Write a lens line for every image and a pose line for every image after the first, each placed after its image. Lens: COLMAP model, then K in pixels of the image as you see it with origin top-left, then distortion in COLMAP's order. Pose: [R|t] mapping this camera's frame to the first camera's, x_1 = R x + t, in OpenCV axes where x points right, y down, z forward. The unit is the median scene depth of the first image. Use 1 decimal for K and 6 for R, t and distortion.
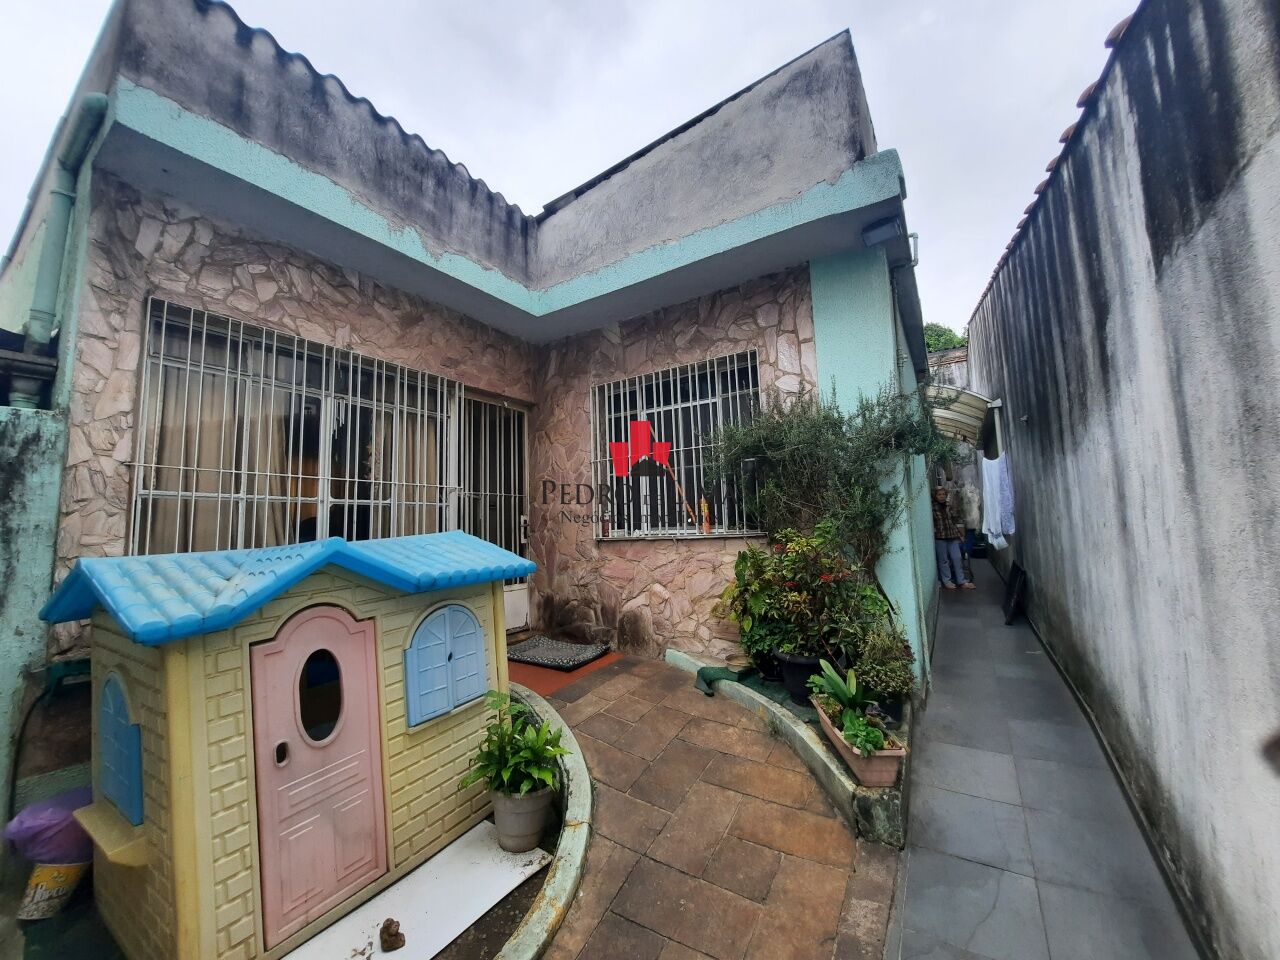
lens RADIAL K [[507.0, 0, 637.0], [0, 507.0, 478.8], [0, 0, 1]] dist [-0.011184, -0.001024]
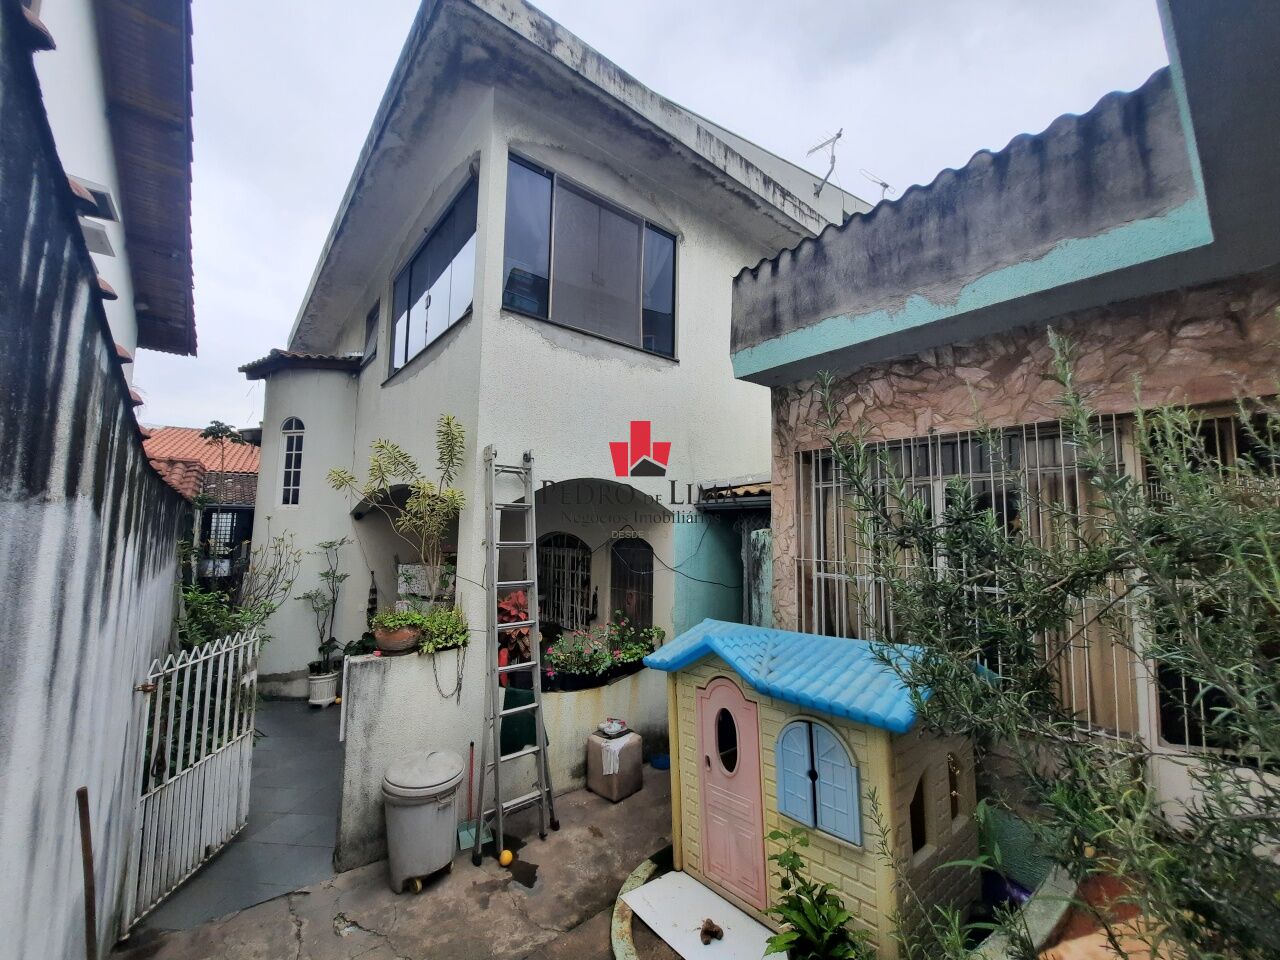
lens RADIAL K [[507.0, 0, 637.9], [0, 507.0, 482.6], [0, 0, 1]] dist [-0.011184, -0.001024]
pose [[-0.299685, -0.067725, -0.951631, 0.588648], [0.085748, 0.991528, -0.097568, -0.126574], [0.950177, -0.110840, -0.291339, 0.821209]]
